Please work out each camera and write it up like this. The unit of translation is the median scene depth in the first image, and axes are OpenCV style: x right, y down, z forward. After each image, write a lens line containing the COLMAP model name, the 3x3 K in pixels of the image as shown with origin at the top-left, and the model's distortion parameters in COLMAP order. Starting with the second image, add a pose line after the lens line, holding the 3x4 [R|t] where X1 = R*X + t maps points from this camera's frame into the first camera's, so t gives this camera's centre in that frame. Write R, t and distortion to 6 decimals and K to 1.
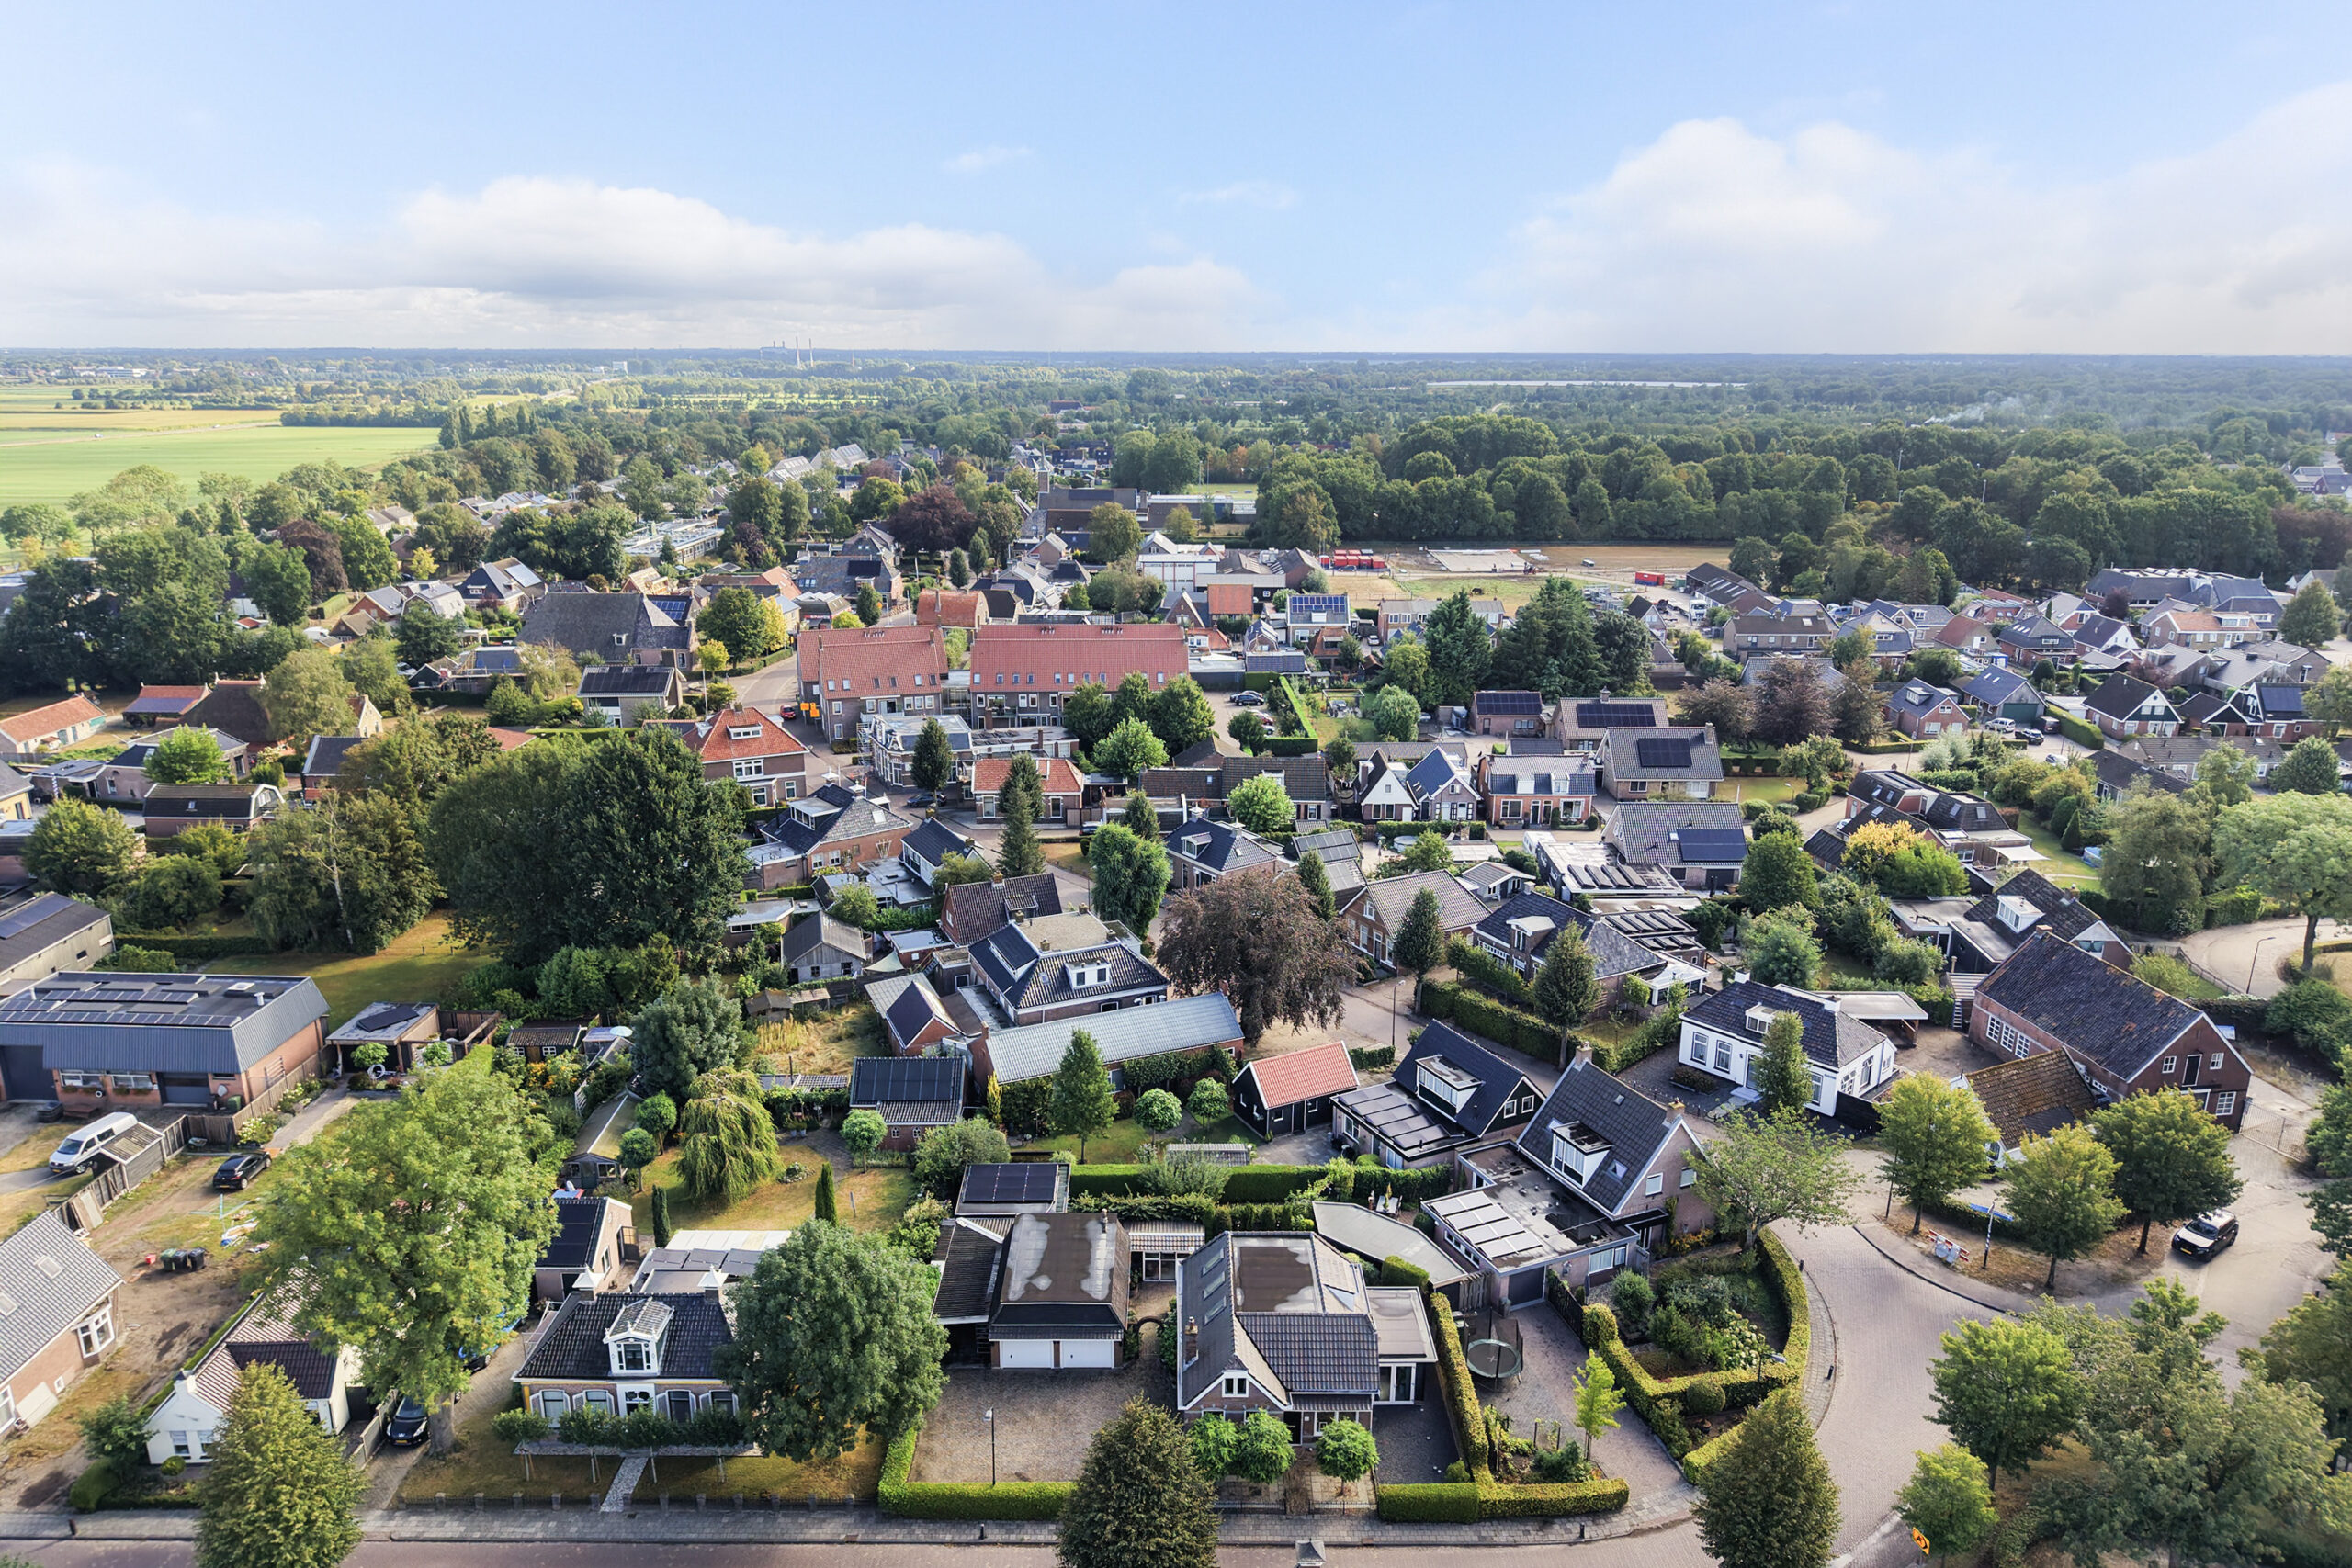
lens RADIAL K [[1621.3, 0, 1185.2], [0, 1621.3, 782.5], [0, 0, 1]] dist [0.097060, -0.260421]
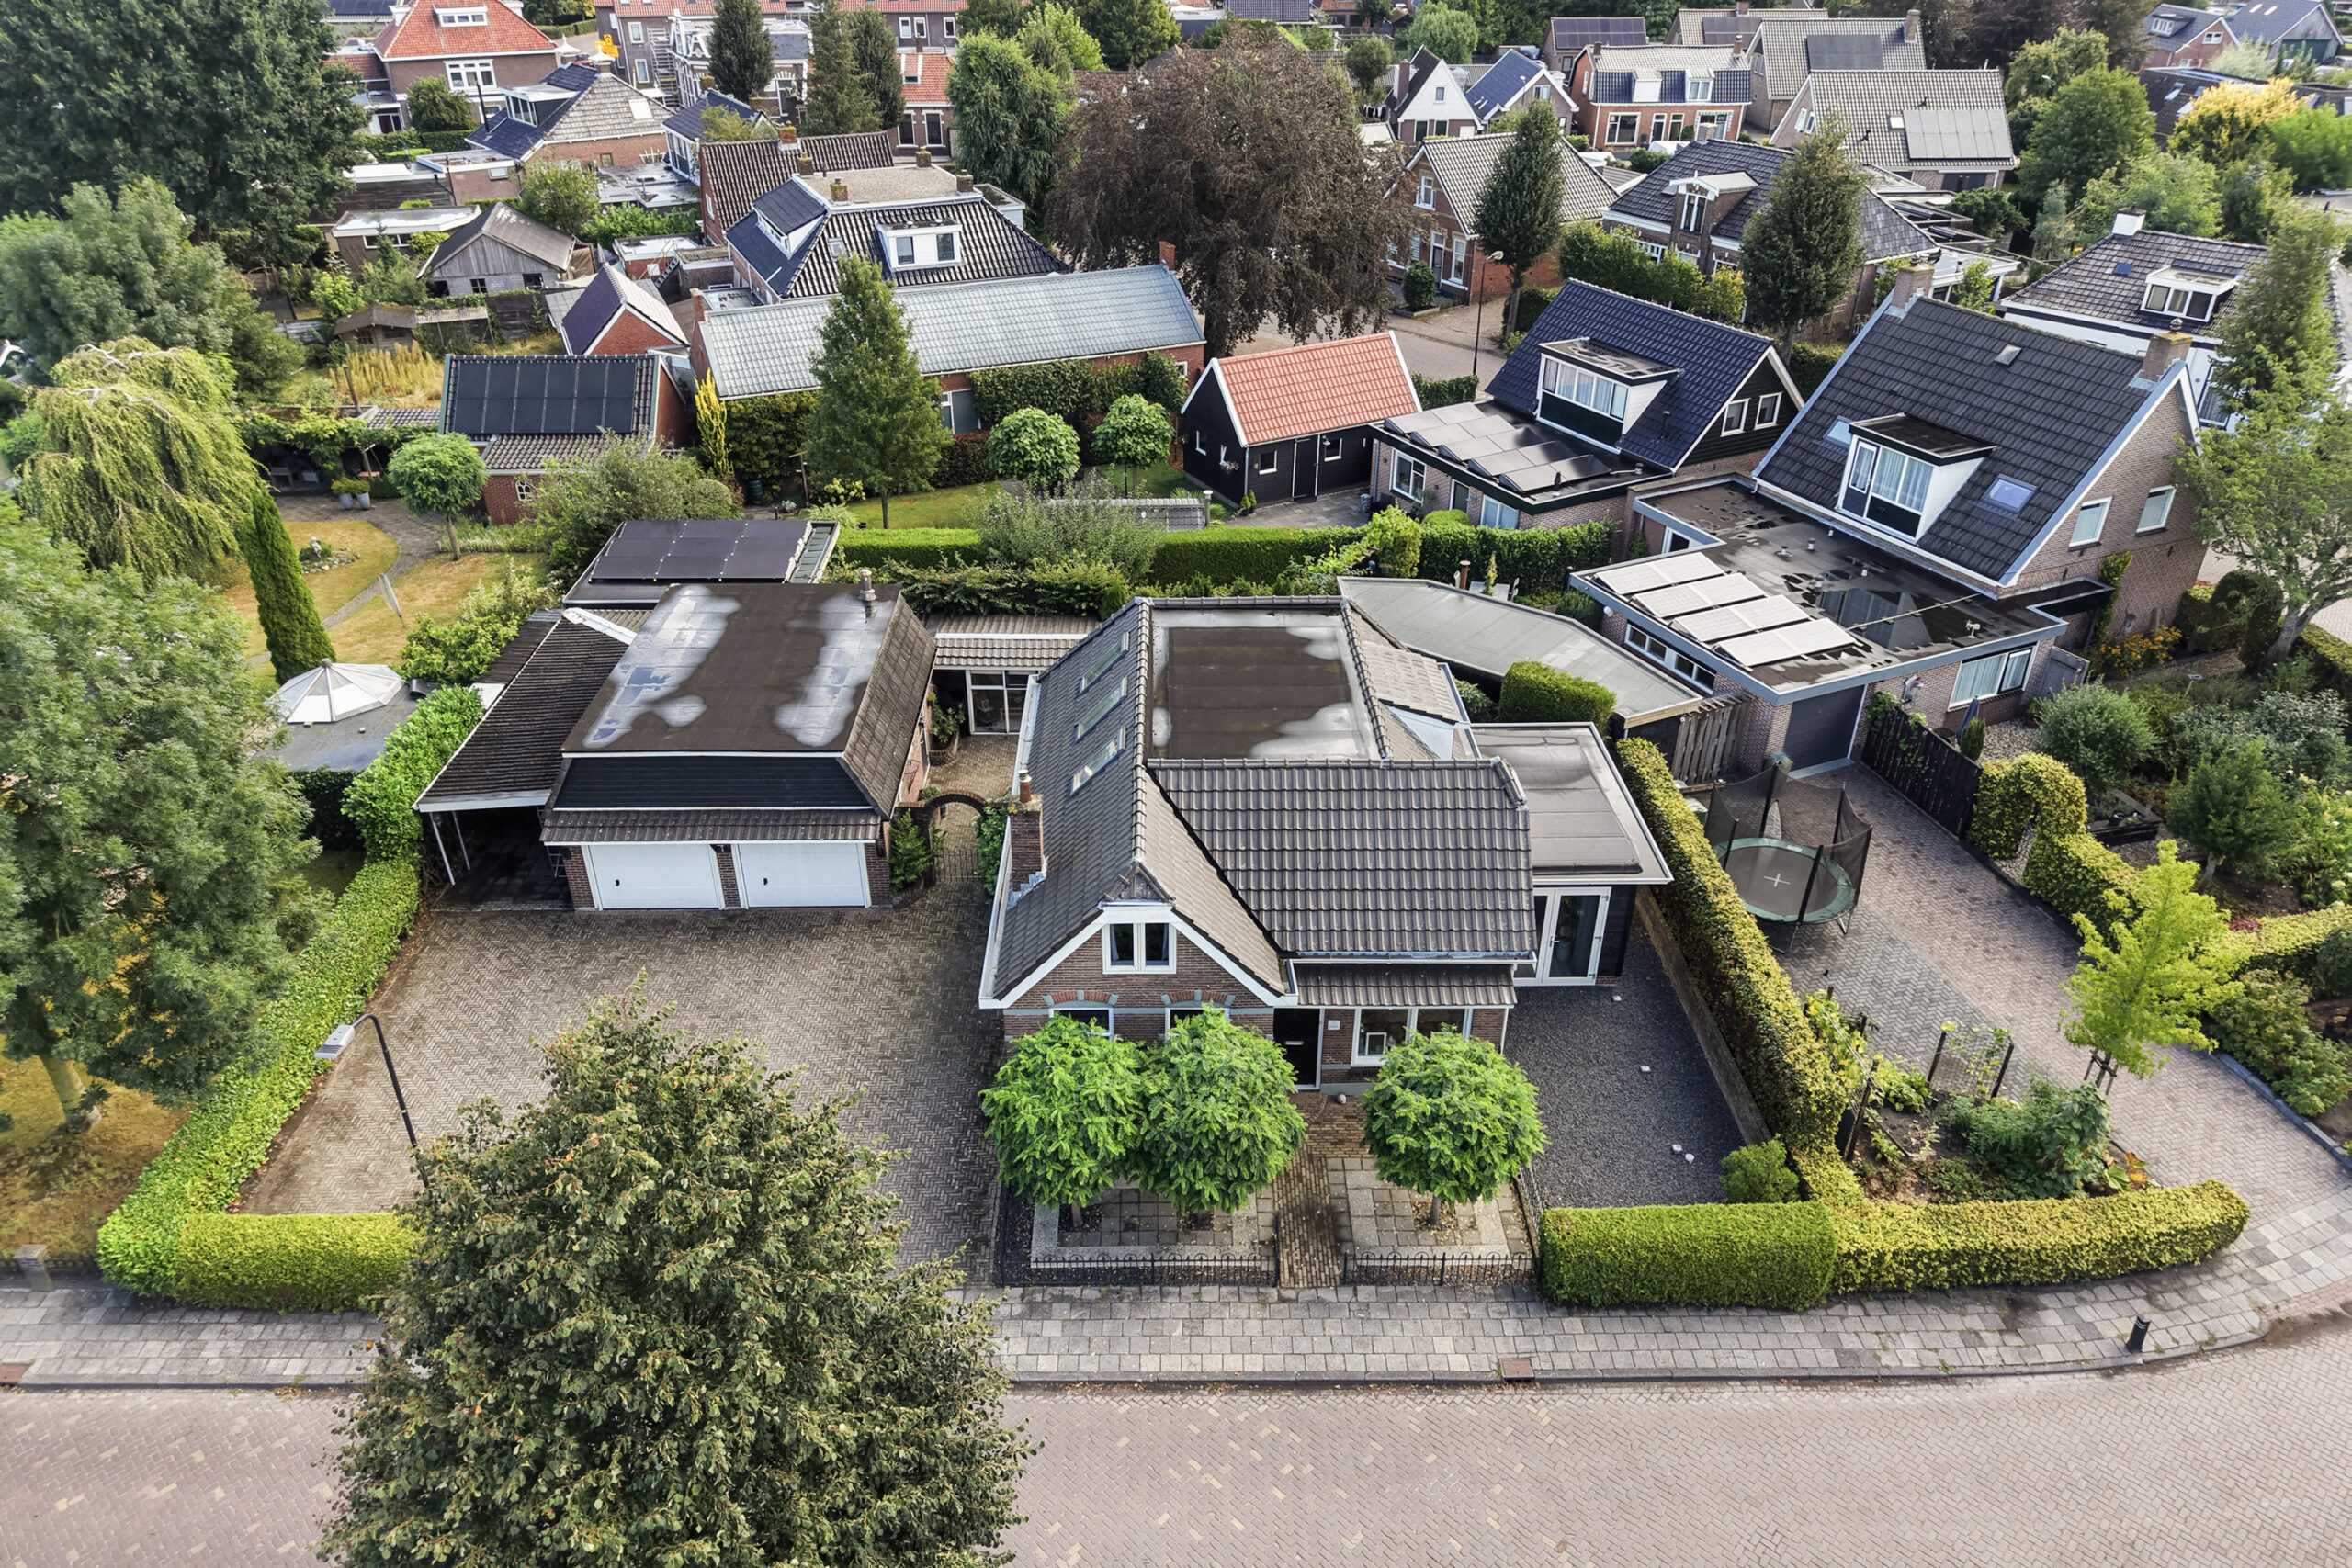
lens RADIAL K [[1610.8, 0, 1176.0], [0, 1610.8, 784.0], [0, 0, 1]] dist [0.041844, -0.080561]
pose [[0.999977, -0.006731, -0.001246, 0.034599], [0.006829, 0.968420, 0.249229, 0.216687], [-0.000471, -0.249232, 0.968444, 0.584584]]
